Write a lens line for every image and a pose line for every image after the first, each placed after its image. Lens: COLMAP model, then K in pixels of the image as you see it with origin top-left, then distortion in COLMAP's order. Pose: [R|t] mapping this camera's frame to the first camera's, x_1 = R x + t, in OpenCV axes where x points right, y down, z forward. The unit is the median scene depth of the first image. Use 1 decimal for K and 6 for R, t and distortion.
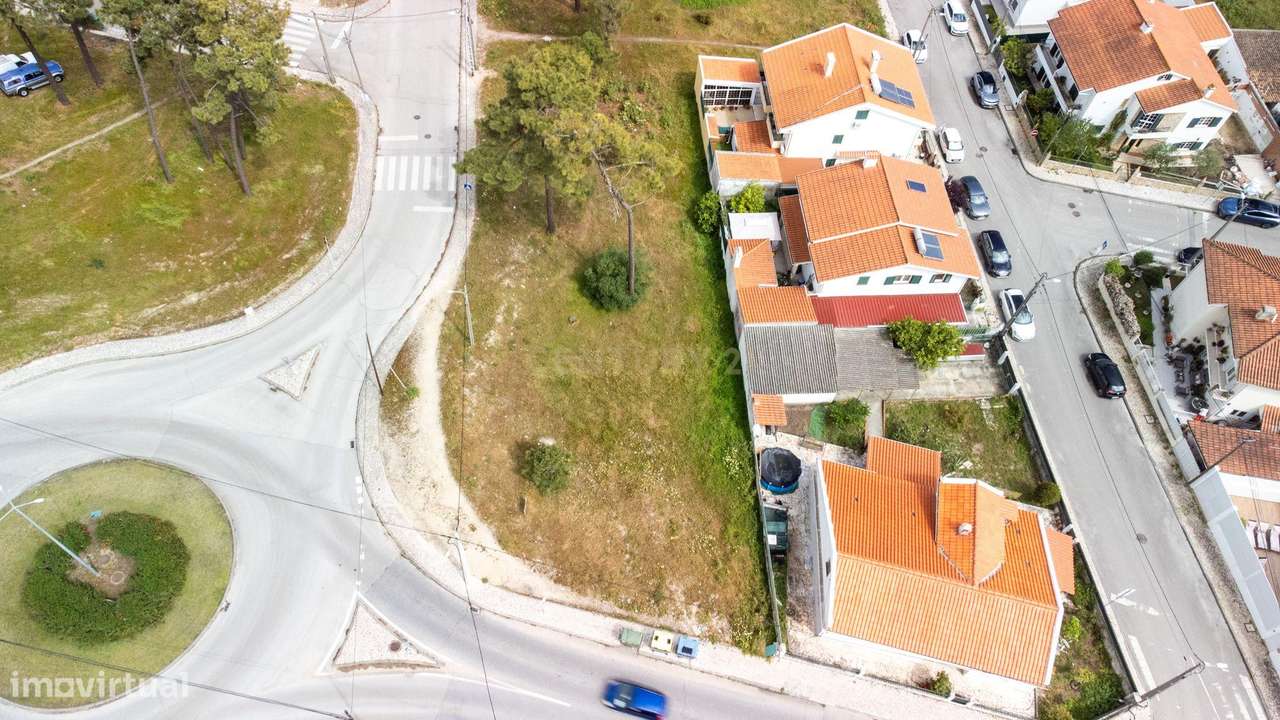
lens RADIAL K [[947.5, 0, 636.9], [0, 947.5, 362.2], [0, 0, 1]] dist [0.026439, 0.059435]
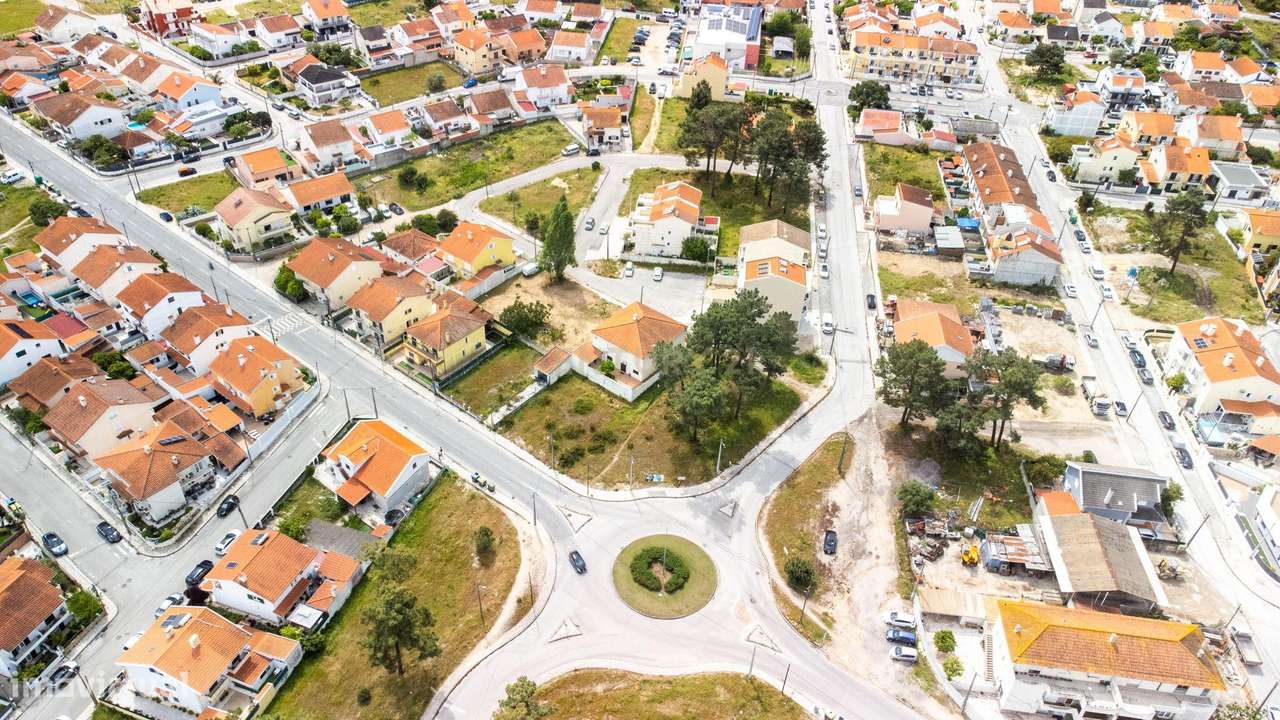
lens RADIAL K [[947.5, 0, 636.9], [0, 947.5, 362.2], [0, 0, 1]] dist [0.026439, 0.059435]
pose [[-0.903173, -0.330711, 0.273695, -0.852739], [0.307128, -0.052364, 0.950226, -1.808839], [-0.299919, 0.942278, 0.148865, 0.124755]]
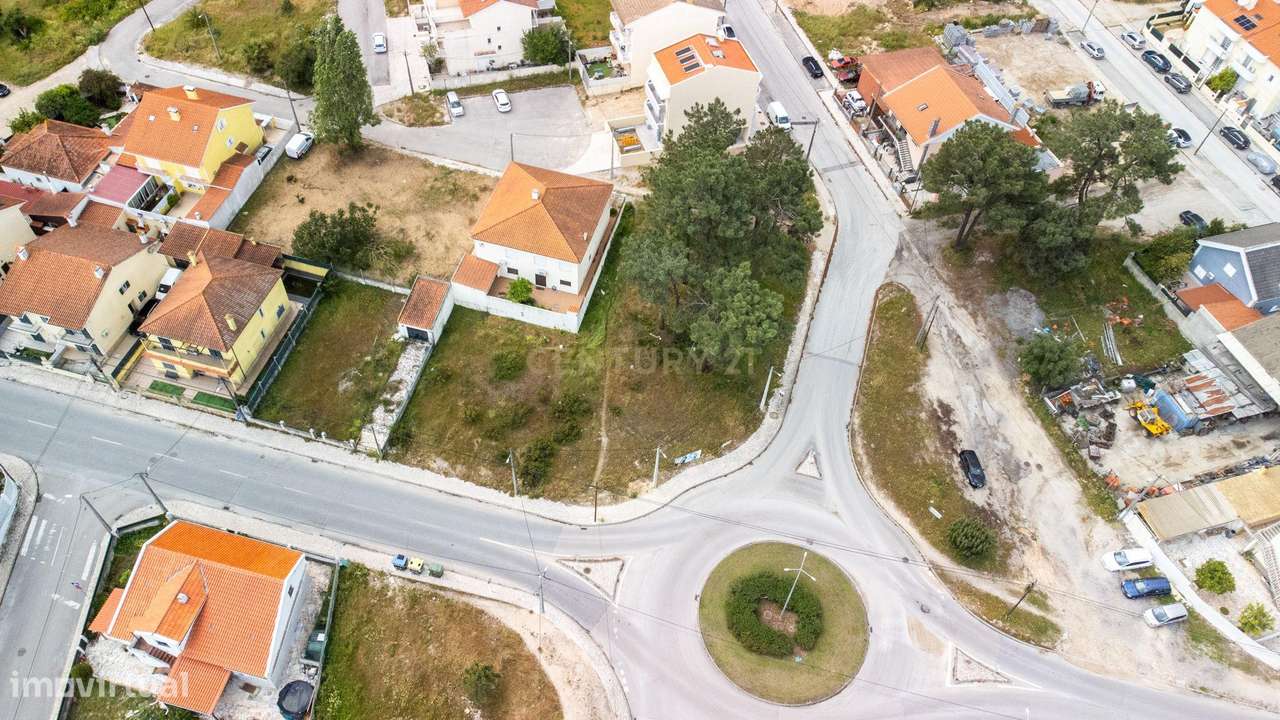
lens RADIAL K [[947.5, 0, 636.9], [0, 947.5, 362.2], [0, 0, 1]] dist [0.026439, 0.059435]
pose [[-0.994234, -0.075195, -0.076451, -0.160187], [-0.046772, -0.337459, 0.940177, -0.912345], [-0.096495, 0.938332, 0.331996, 0.118851]]
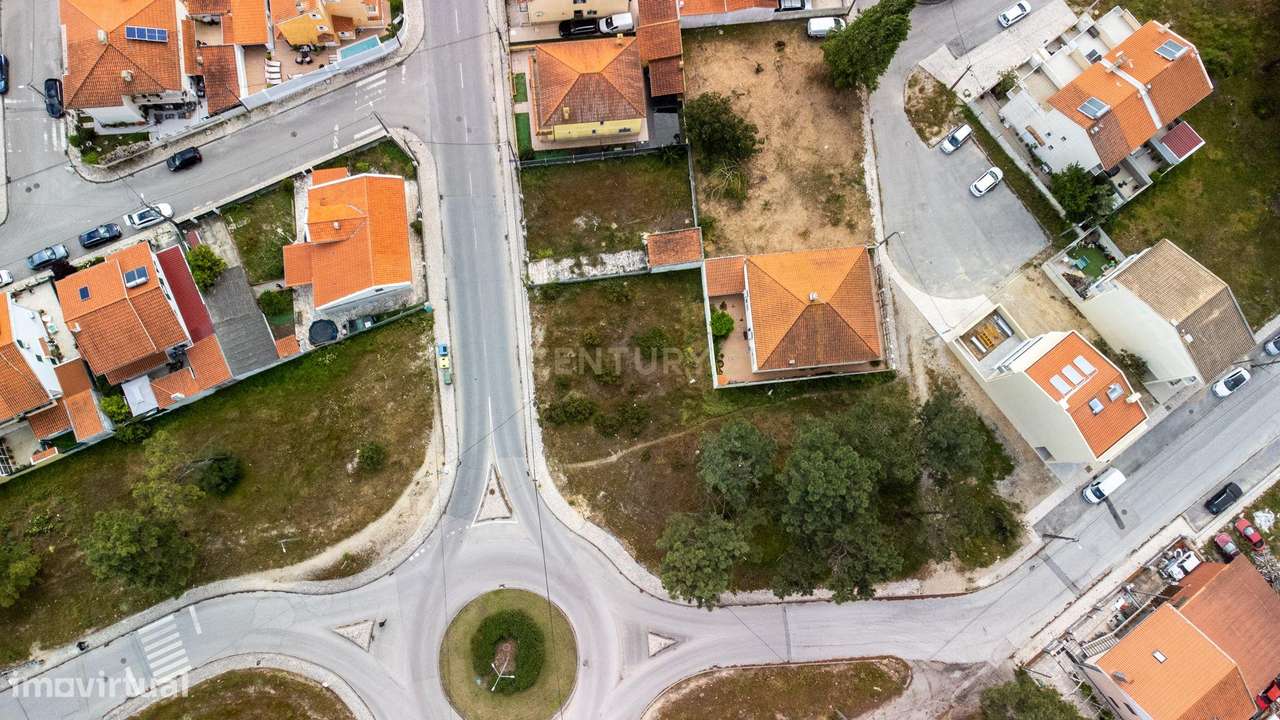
lens RADIAL K [[947.5, 0, 636.9], [0, 947.5, 362.2], [0, 0, 1]] dist [0.026439, 0.059435]
pose [[-0.338670, -0.939594, 0.049666, -0.170548], [0.759362, -0.241775, 0.604082, -0.487859], [-0.555583, 0.242298, 0.795373, -0.638879]]
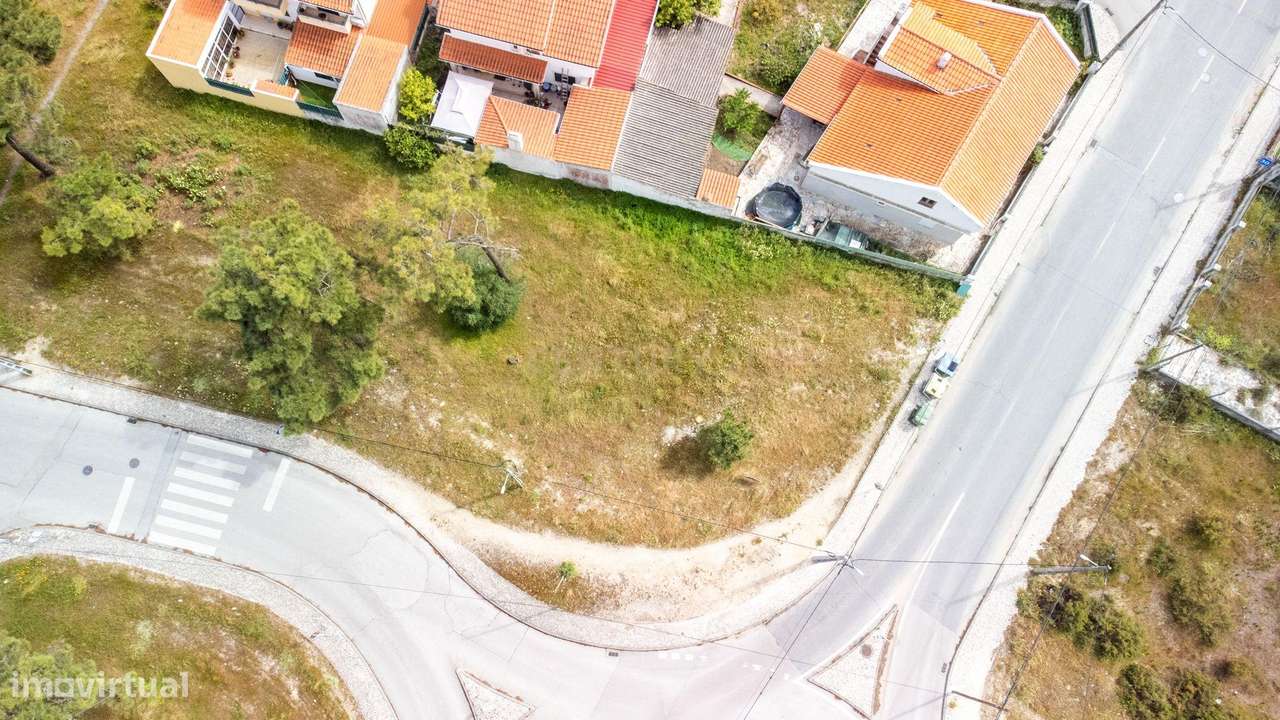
lens RADIAL K [[947.5, 0, 636.9], [0, 947.5, 362.2], [0, 0, 1]] dist [0.026439, 0.059435]
pose [[0.319647, -0.933354, 0.163328, -0.180789], [0.790508, 0.357719, 0.497127, -0.390245], [-0.522421, -0.029793, 0.852167, 0.268111]]
